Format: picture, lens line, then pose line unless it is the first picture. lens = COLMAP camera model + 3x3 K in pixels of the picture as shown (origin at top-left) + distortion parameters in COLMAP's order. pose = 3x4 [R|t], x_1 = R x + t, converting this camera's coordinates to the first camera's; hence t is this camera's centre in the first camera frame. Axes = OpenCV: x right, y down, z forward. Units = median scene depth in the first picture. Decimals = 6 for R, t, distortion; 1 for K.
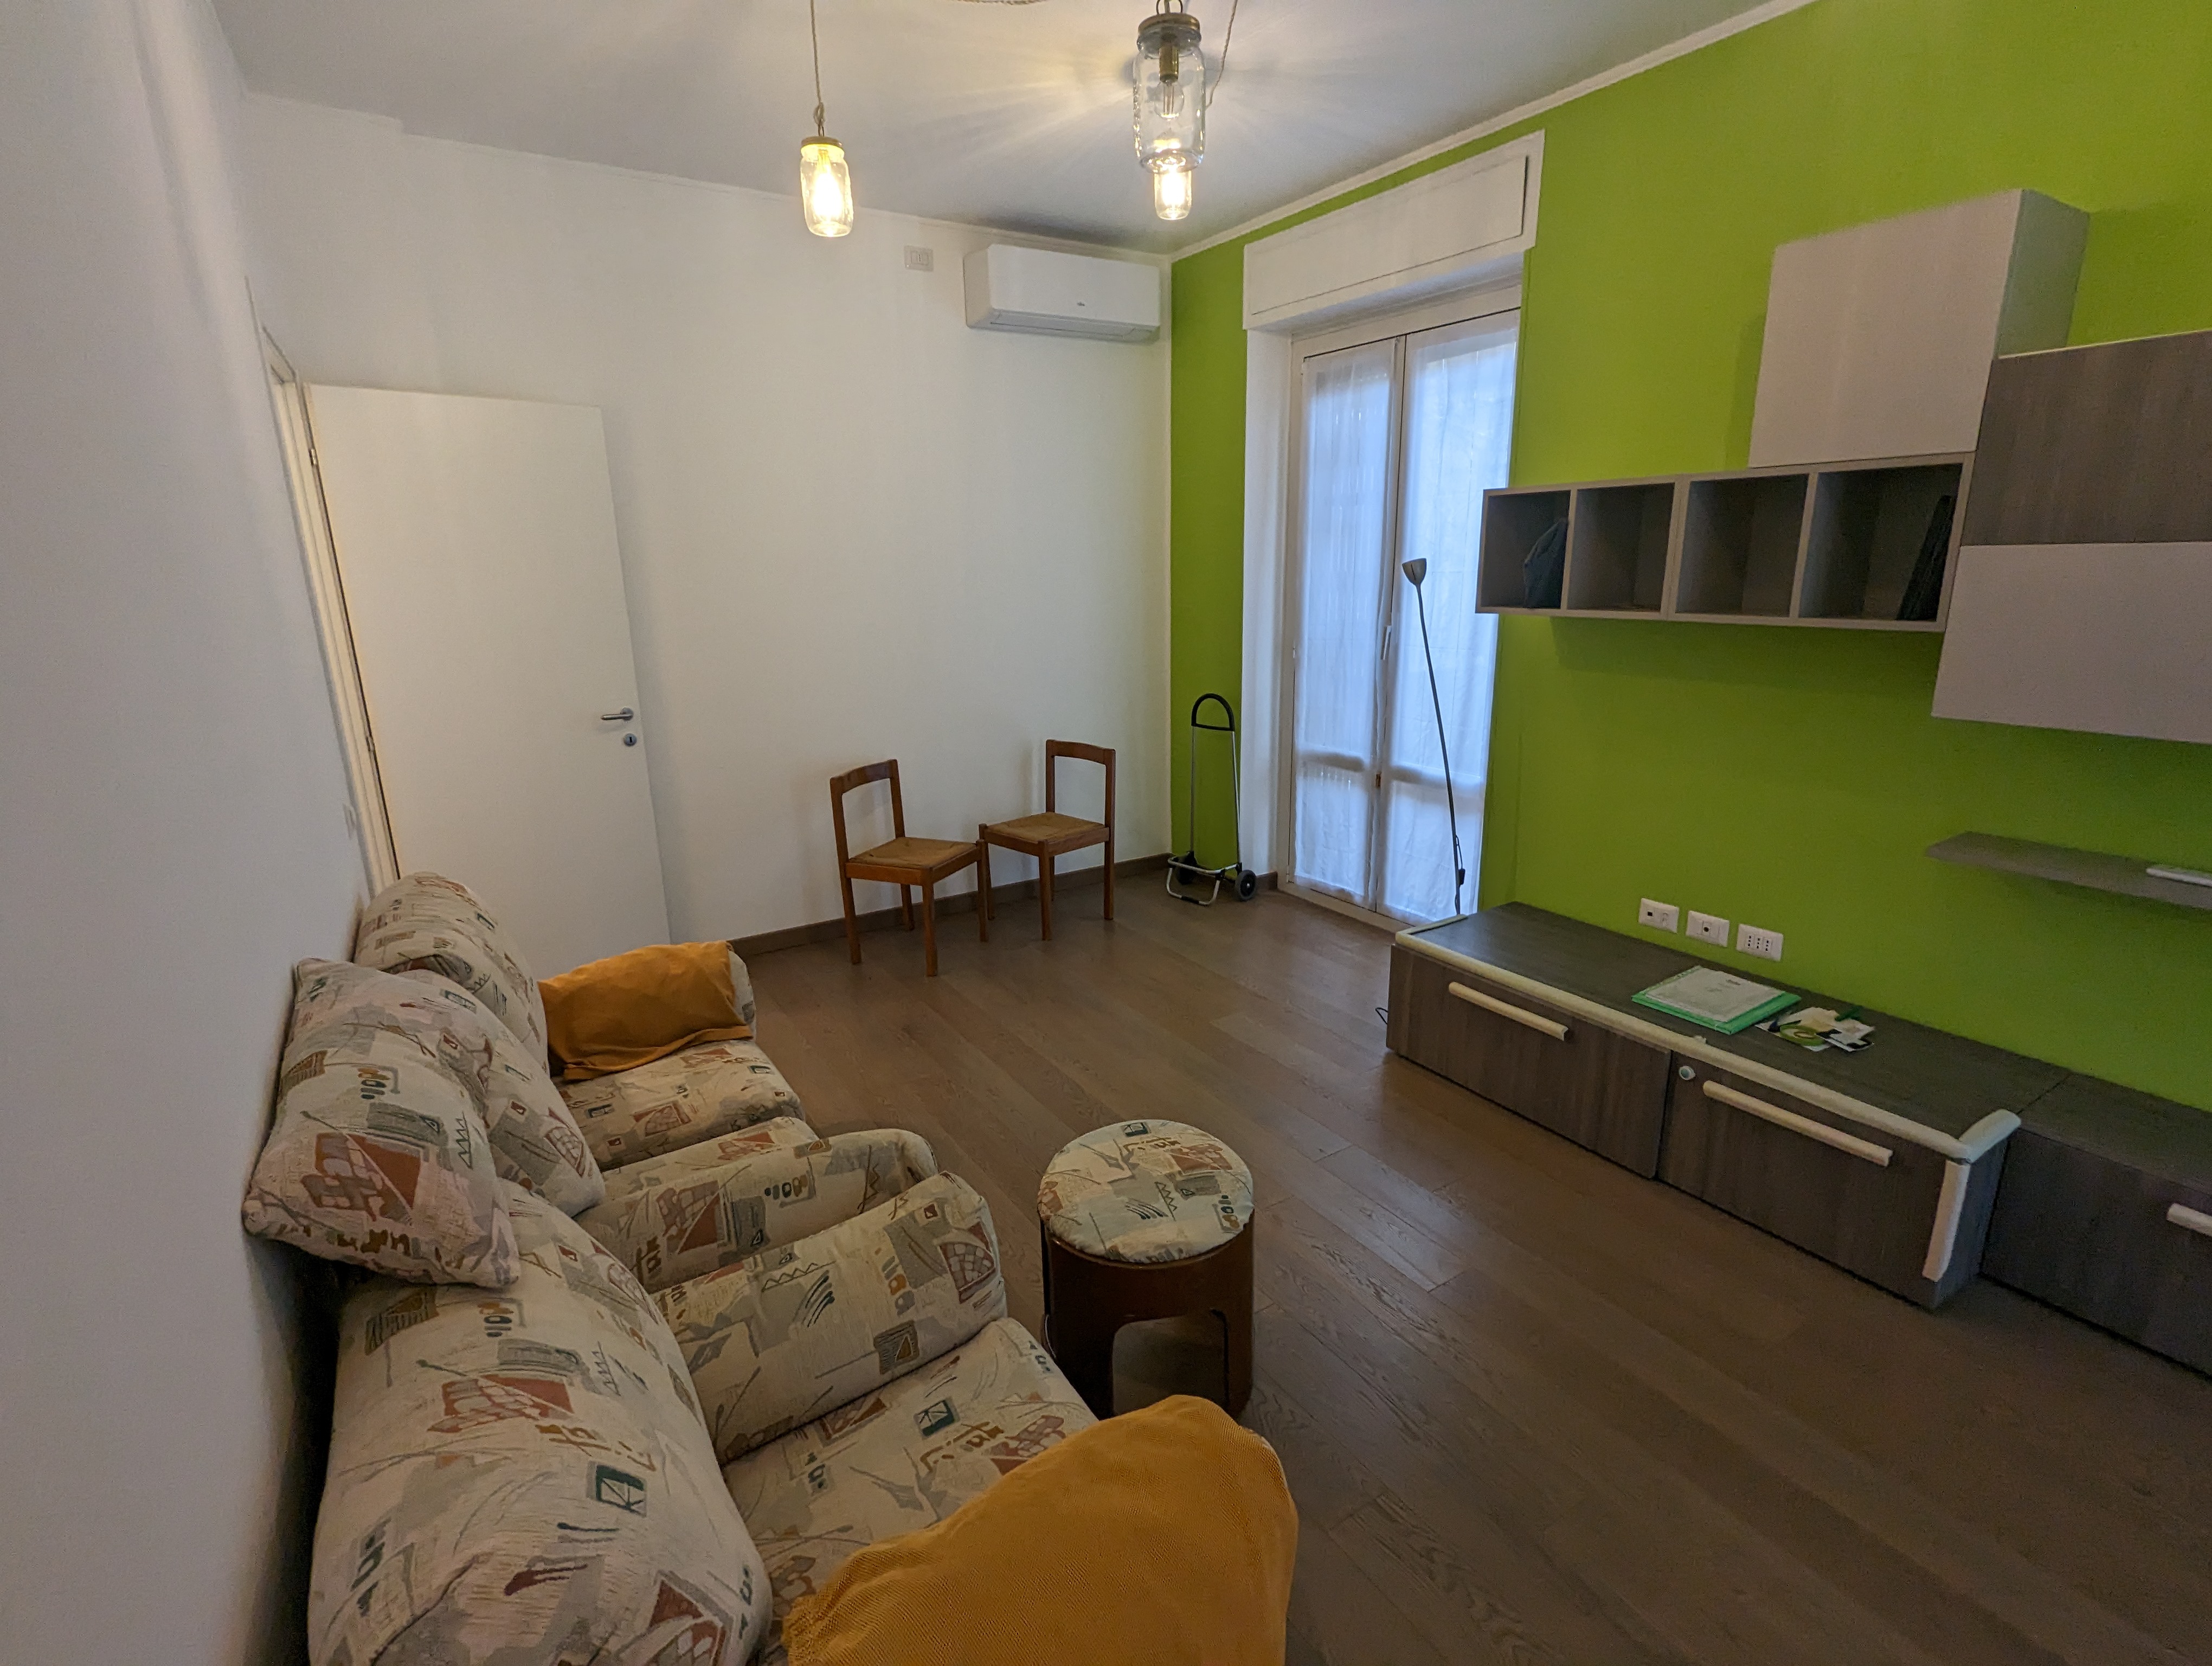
lens RADIAL K [[1048.8, 0, 1104.5], [0, 1048.8, 825.3], [0, 0, 1]] dist [0.002200, -0.000619]
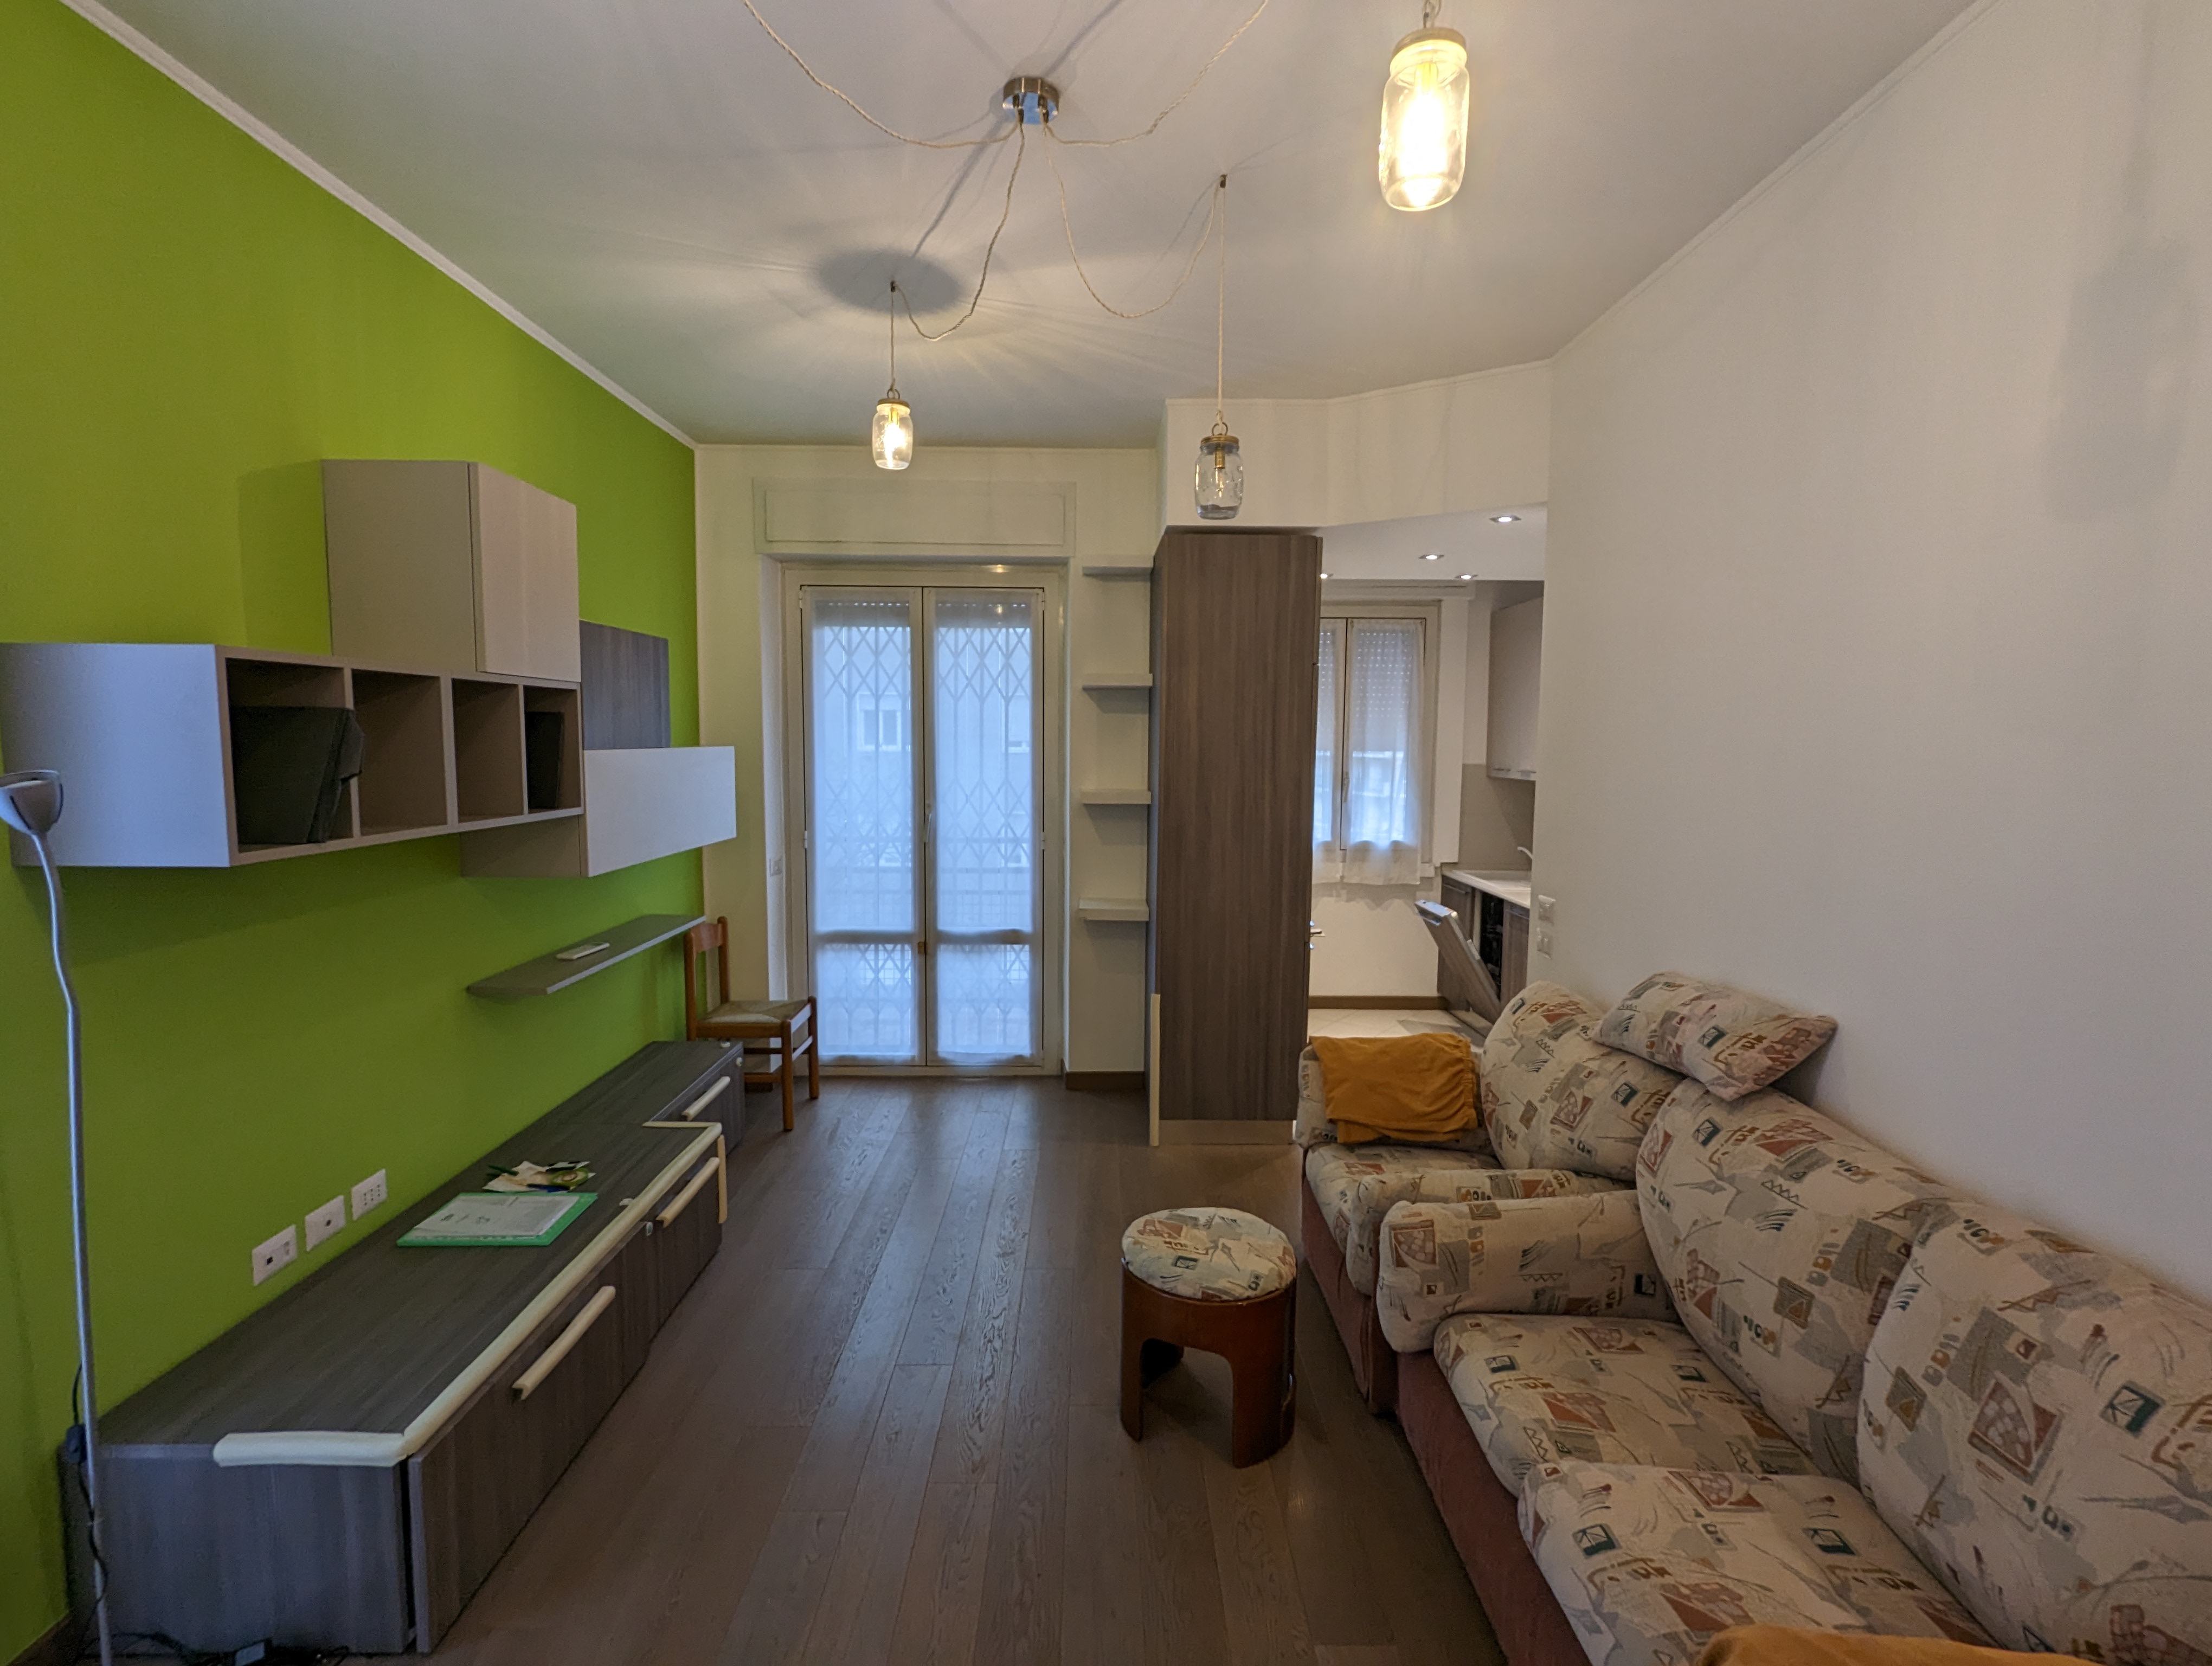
lens RADIAL K [[1048.8, 0, 1096.9], [0, 1048.8, 826.3], [0, 0, 1]] dist [0.002200, -0.000619]
pose [[-0.844676, -0.031789, 0.534333, -0.371863], [0.141487, 0.949472, 0.280149, -0.370743], [-0.516240, 0.312236, -0.797499, 1.428910]]
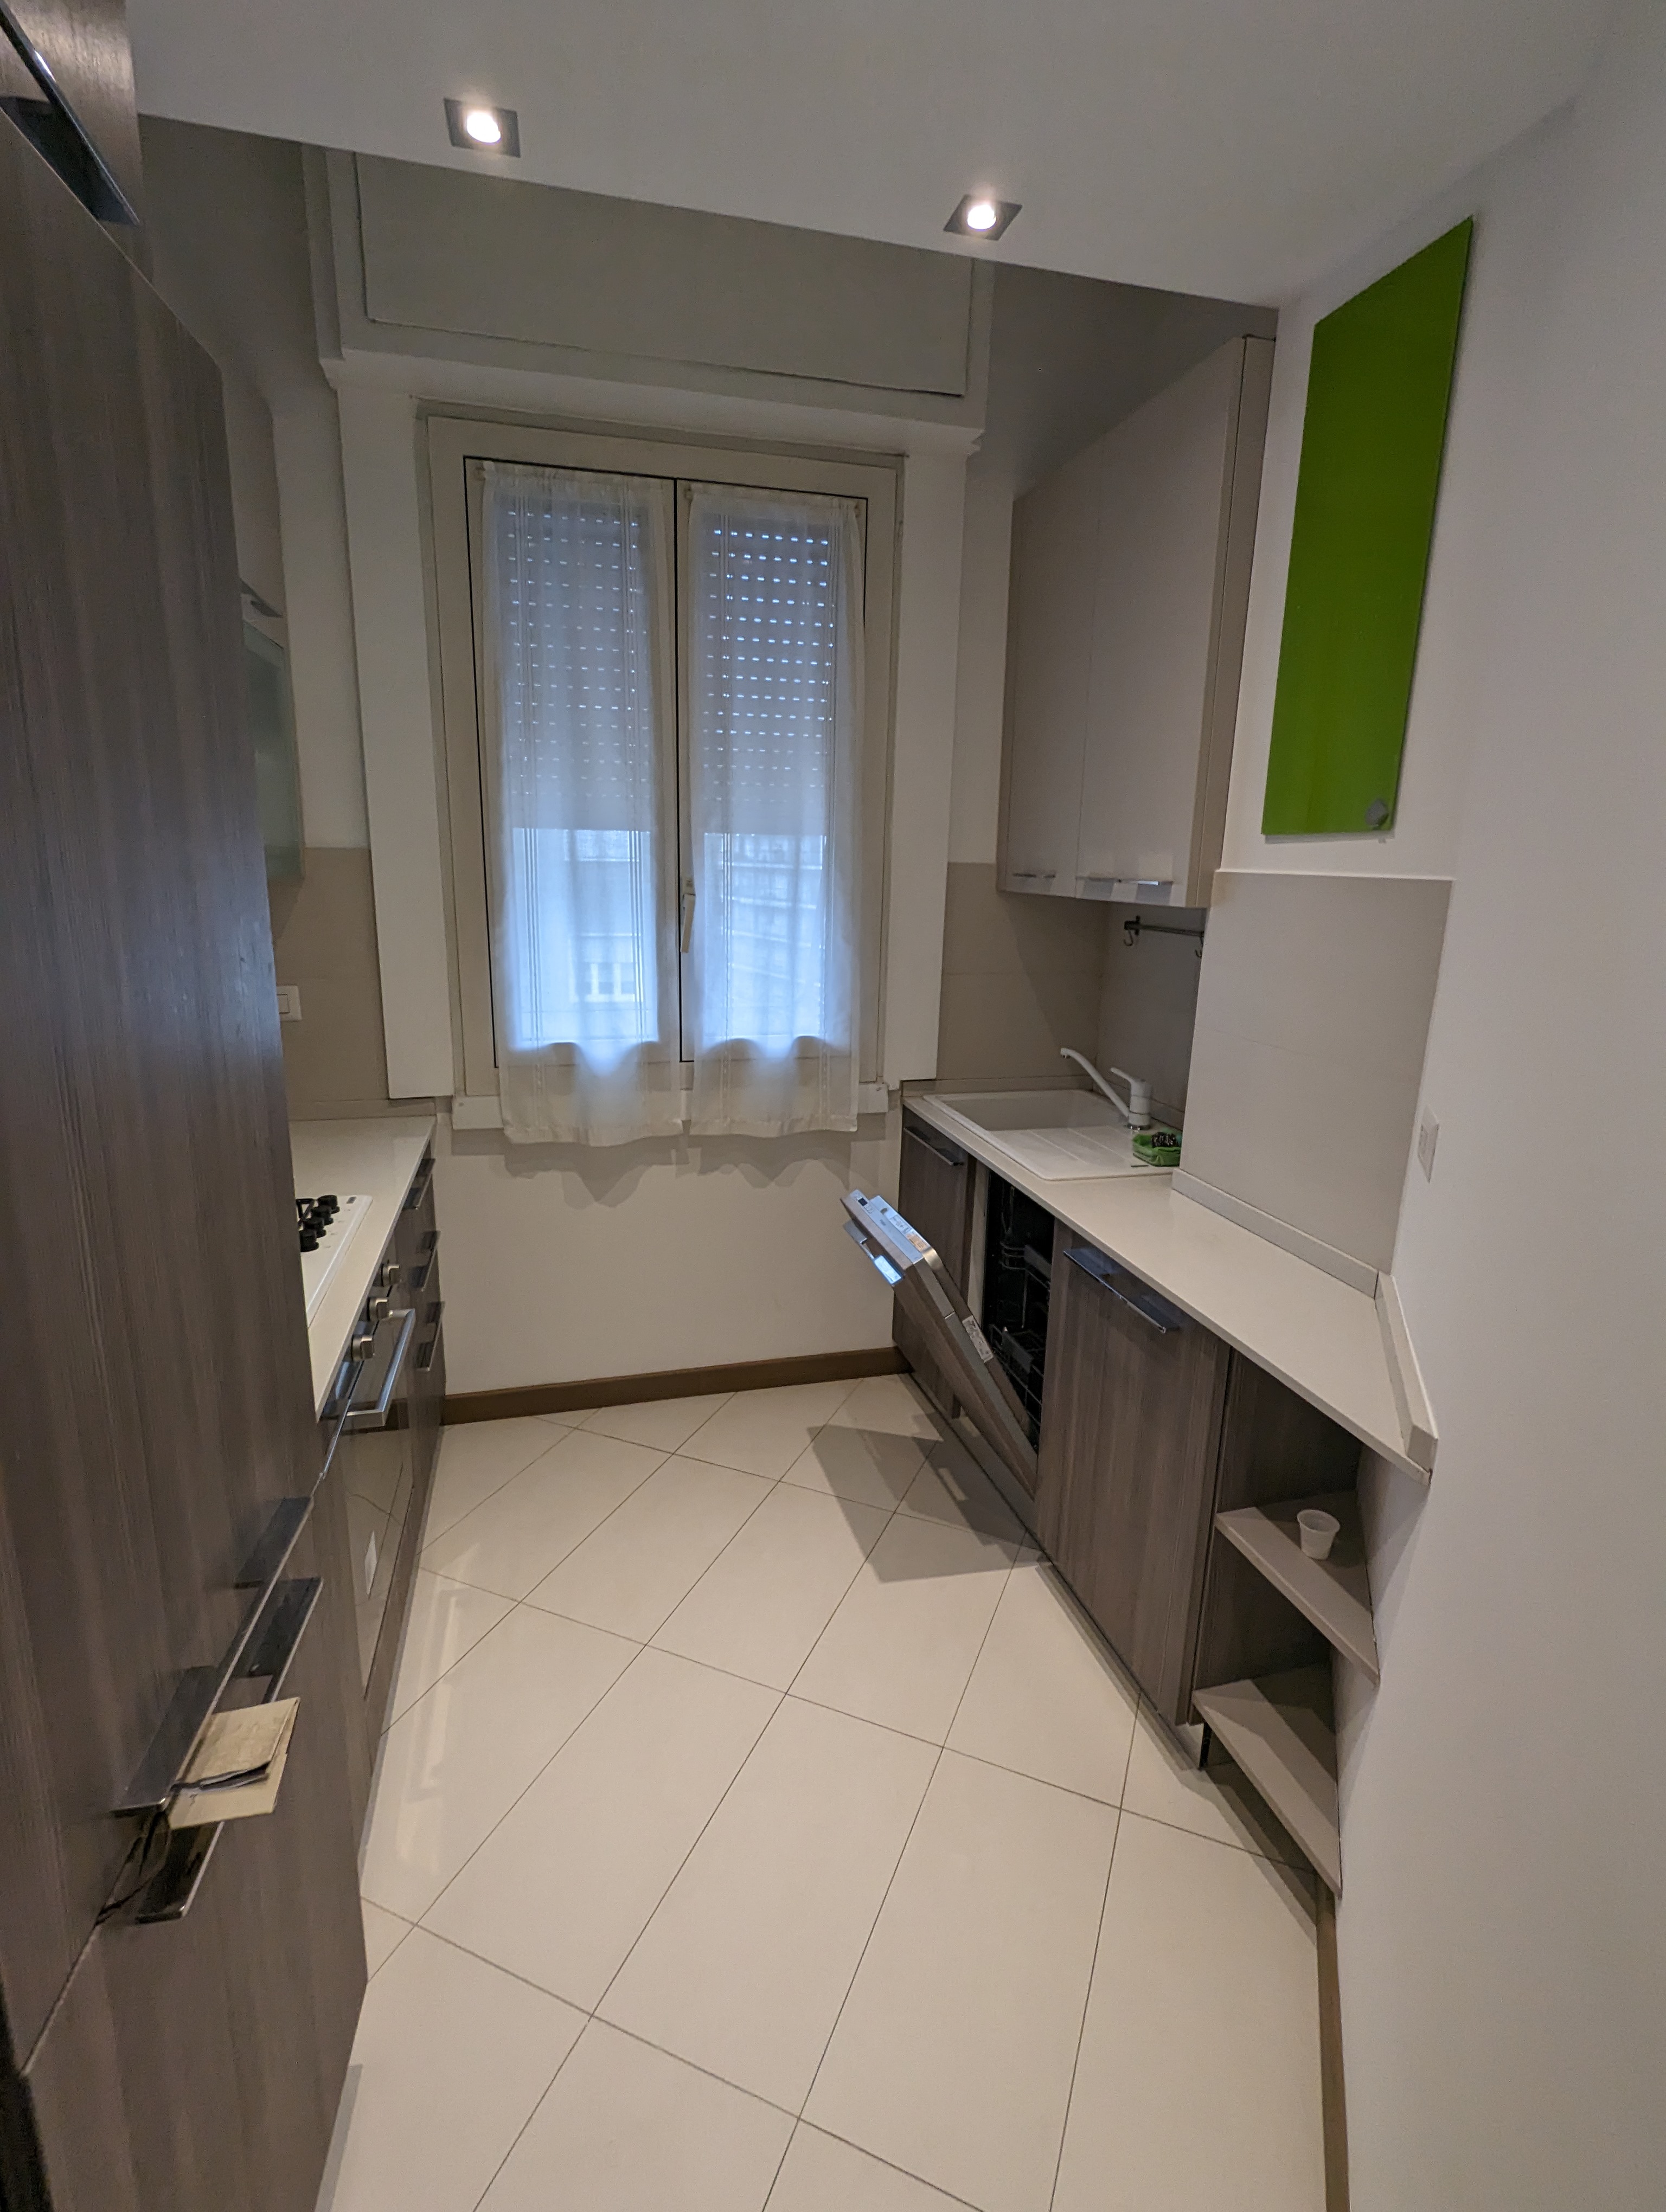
lens RADIAL K [[1048.8, 0, 824.8], [0, 1048.8, 1111.8], [0, 0, 1]] dist [0.002200, -0.000619]
pose [[-0.947907, -0.074420, 0.309731, -0.182161], [0.078357, 0.887977, 0.453163, -0.160514], [-0.308758, 0.453826, -0.835889, 0.698604]]
